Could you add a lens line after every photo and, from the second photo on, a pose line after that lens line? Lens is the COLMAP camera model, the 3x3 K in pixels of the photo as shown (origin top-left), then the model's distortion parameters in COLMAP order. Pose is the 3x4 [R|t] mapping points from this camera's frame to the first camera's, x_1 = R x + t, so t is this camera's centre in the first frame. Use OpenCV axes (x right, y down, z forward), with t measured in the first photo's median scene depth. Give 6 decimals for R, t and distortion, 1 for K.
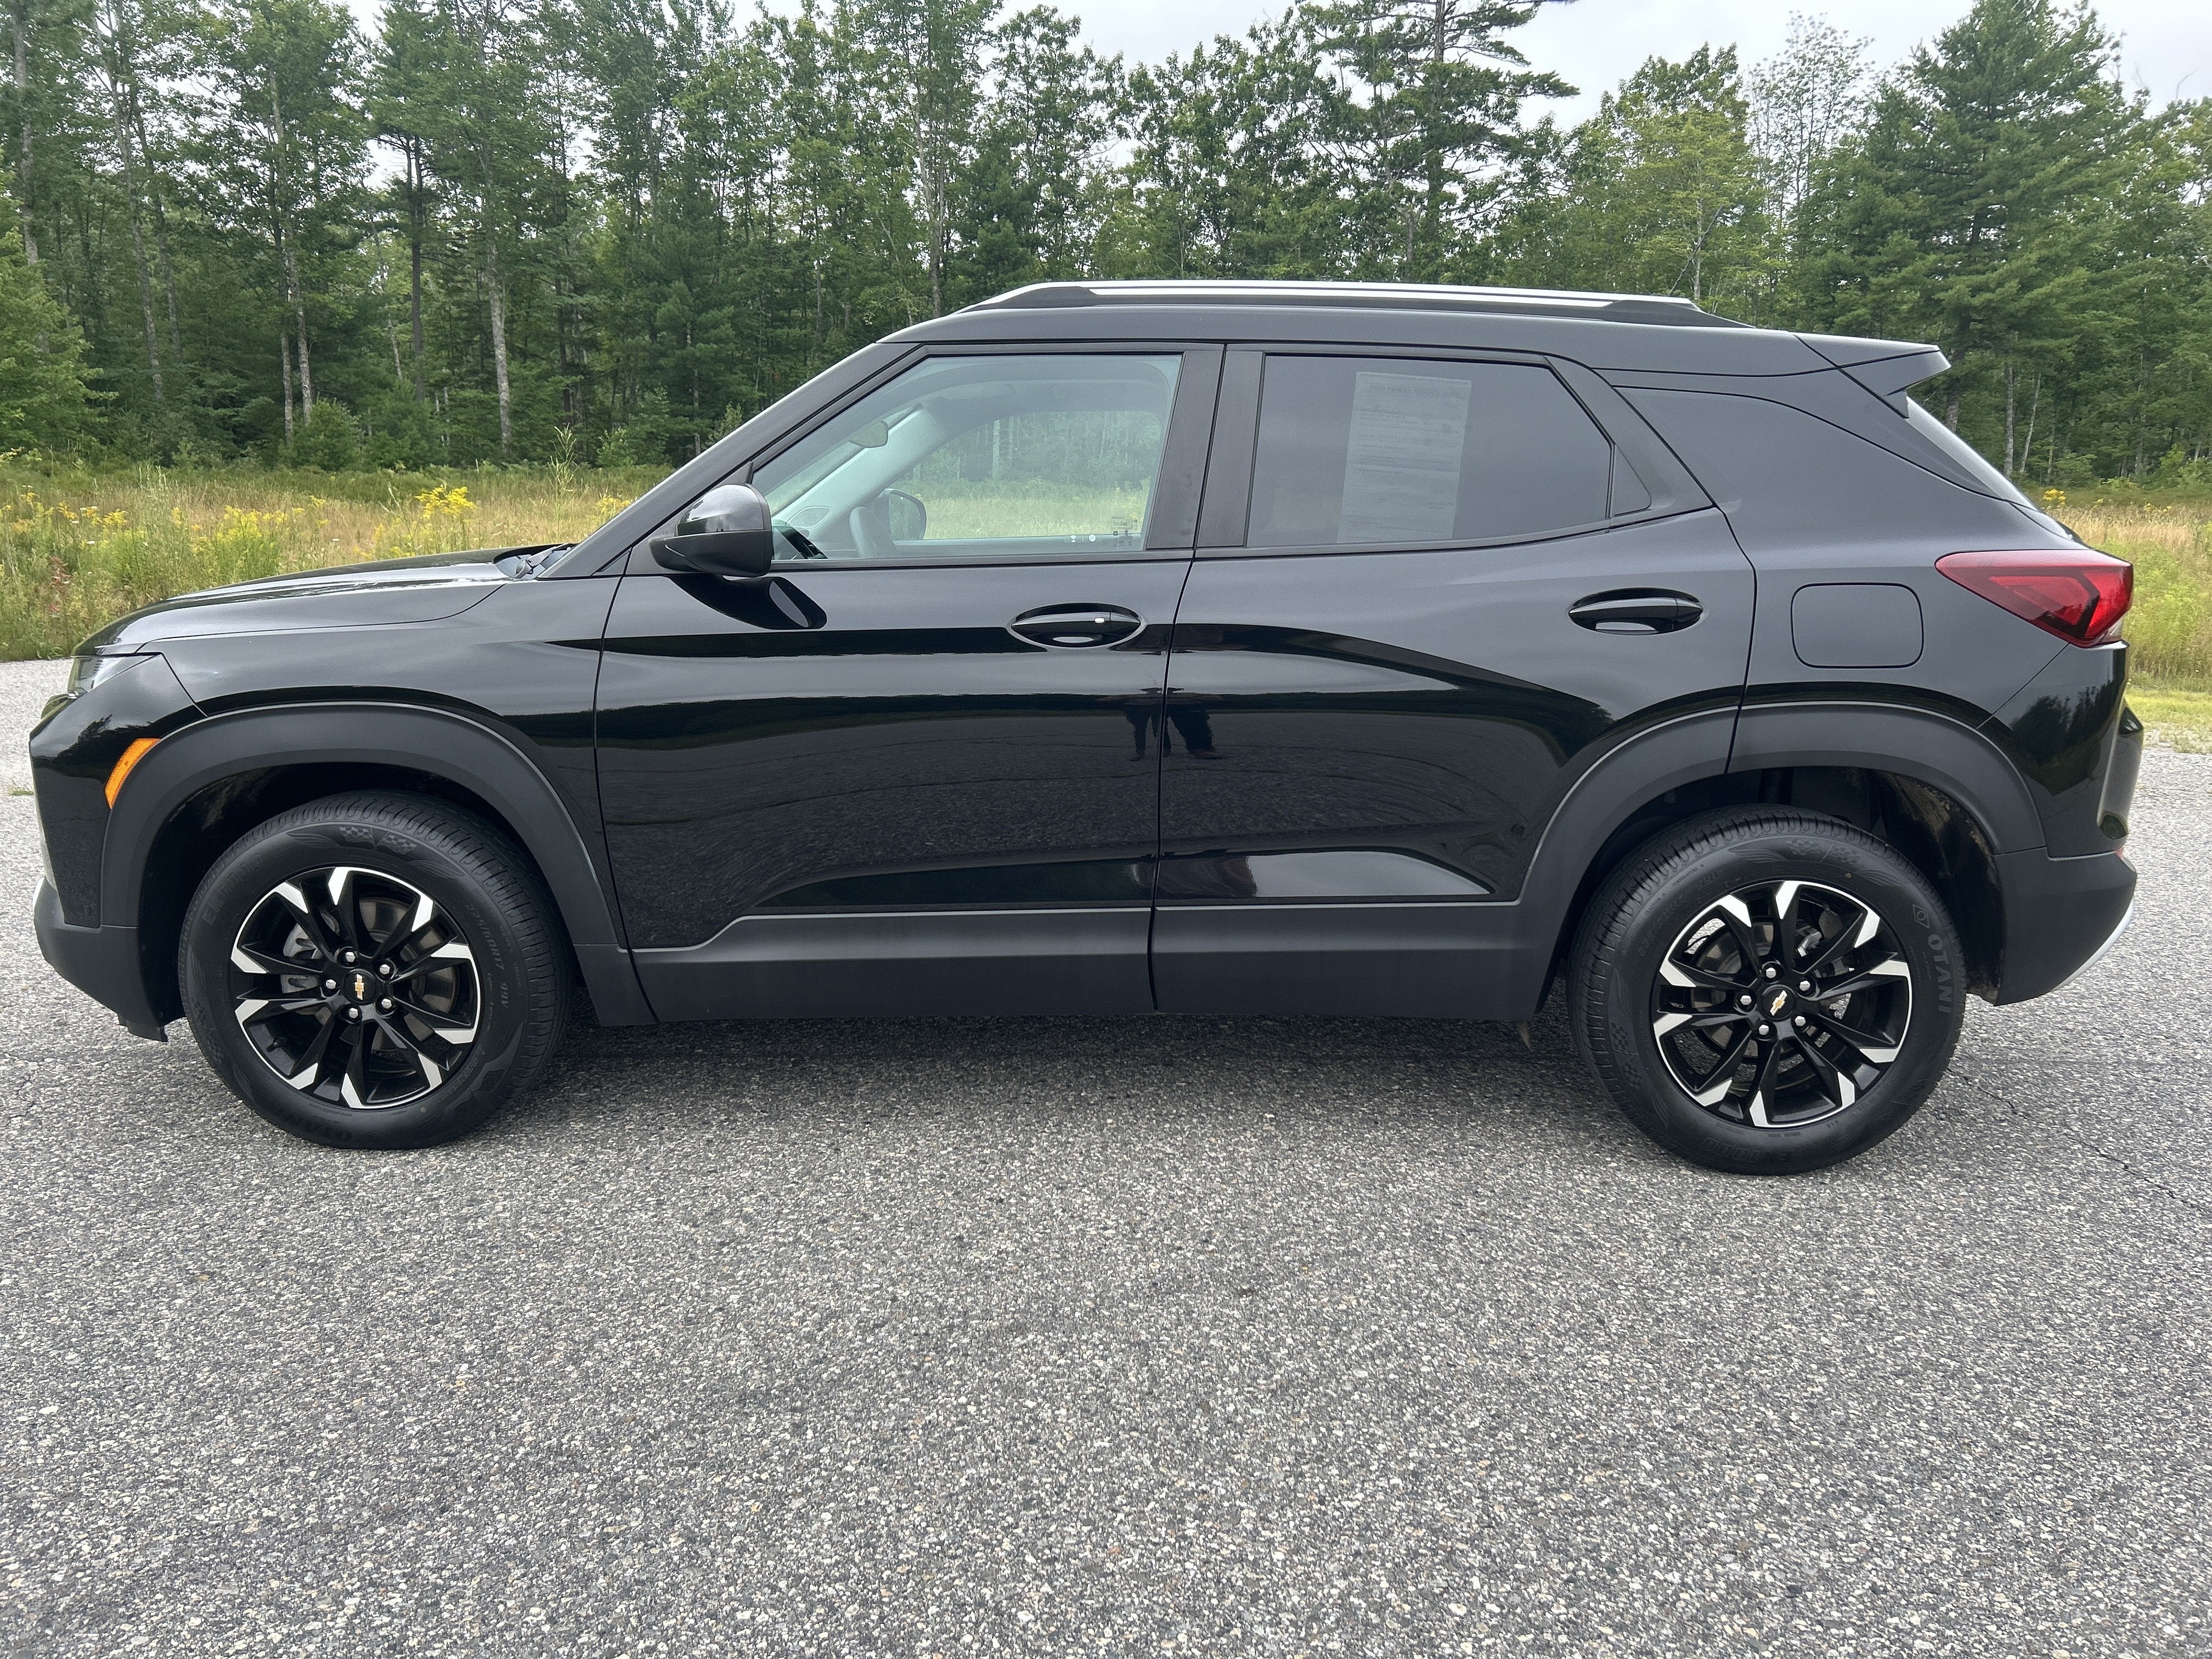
lens RADIAL K [[1702.0, 0, 1107.3], [0, 1702.0, 846.7], [0, 0, 1]] dist [0.053621, -0.055837]
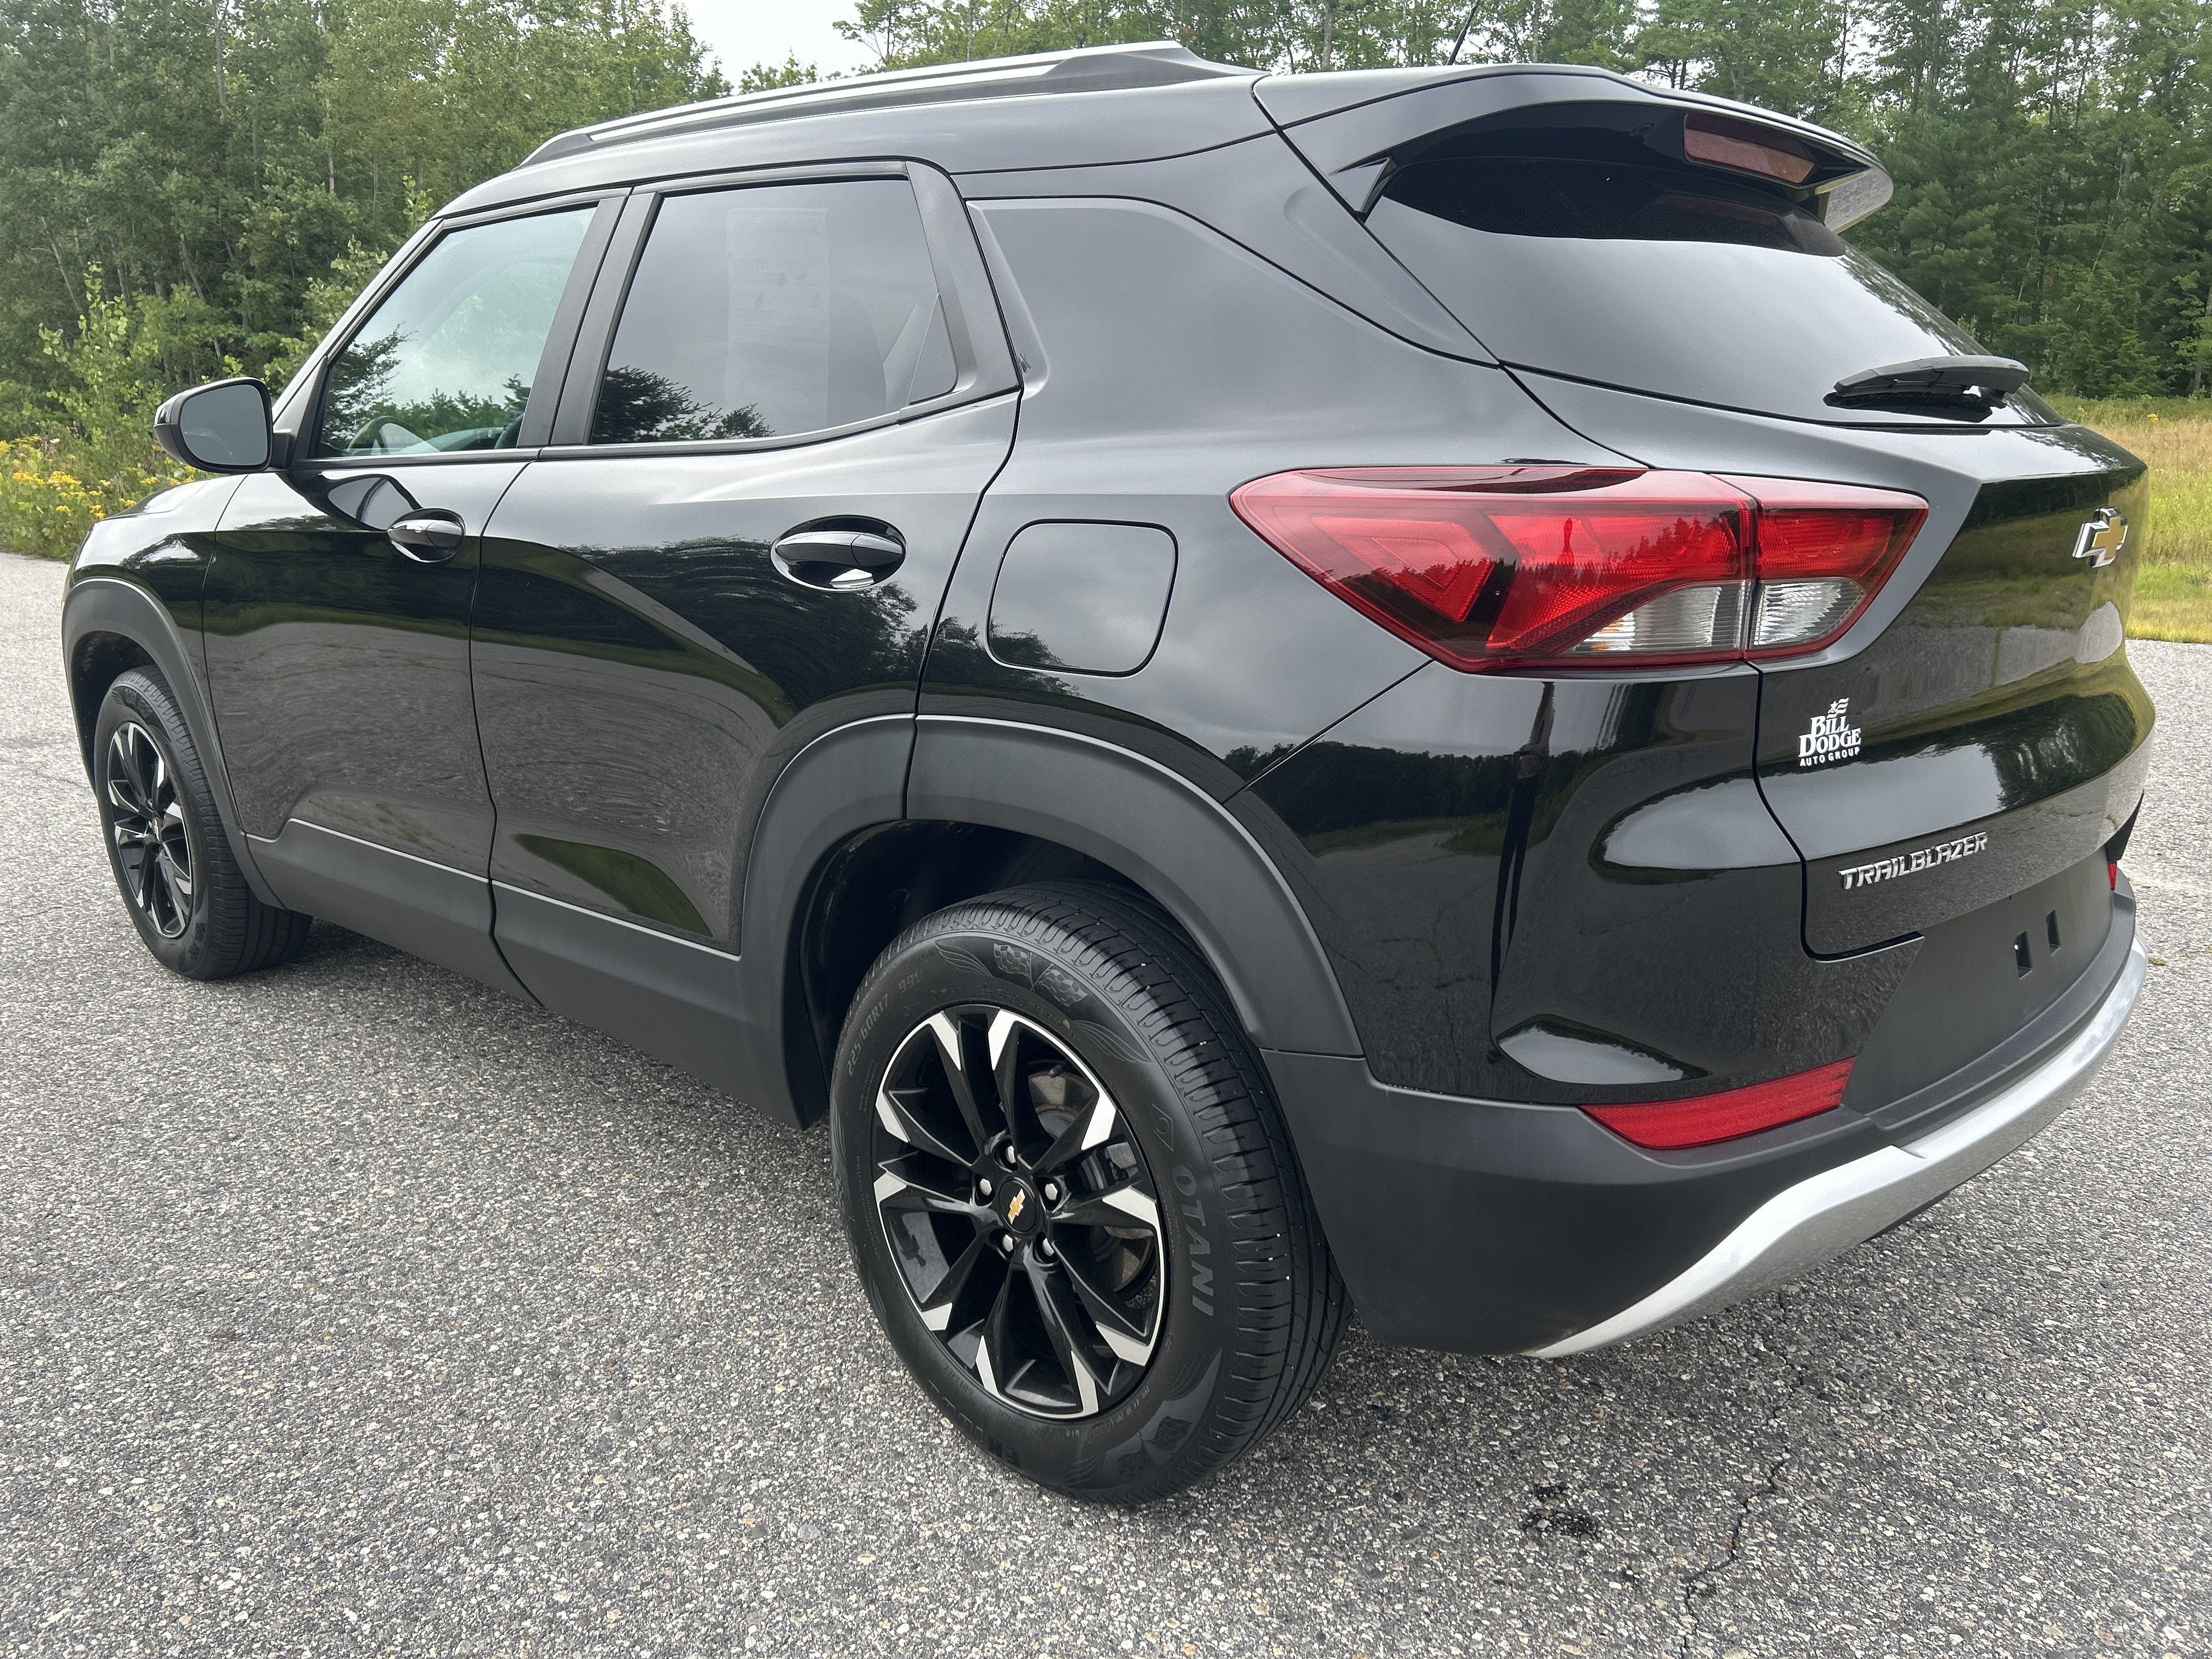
lens RADIAL K [[1702.0, 0, 1108.8], [0, 1702.0, 839.6], [0, 0, 1]] dist [0.053621, -0.055837]
pose [[0.733103, 0.154105, -0.662428, 0.802177], [-0.132777, 0.987679, 0.082827, -0.093269], [0.667031, 0.027234, 0.744532, 0.569270]]
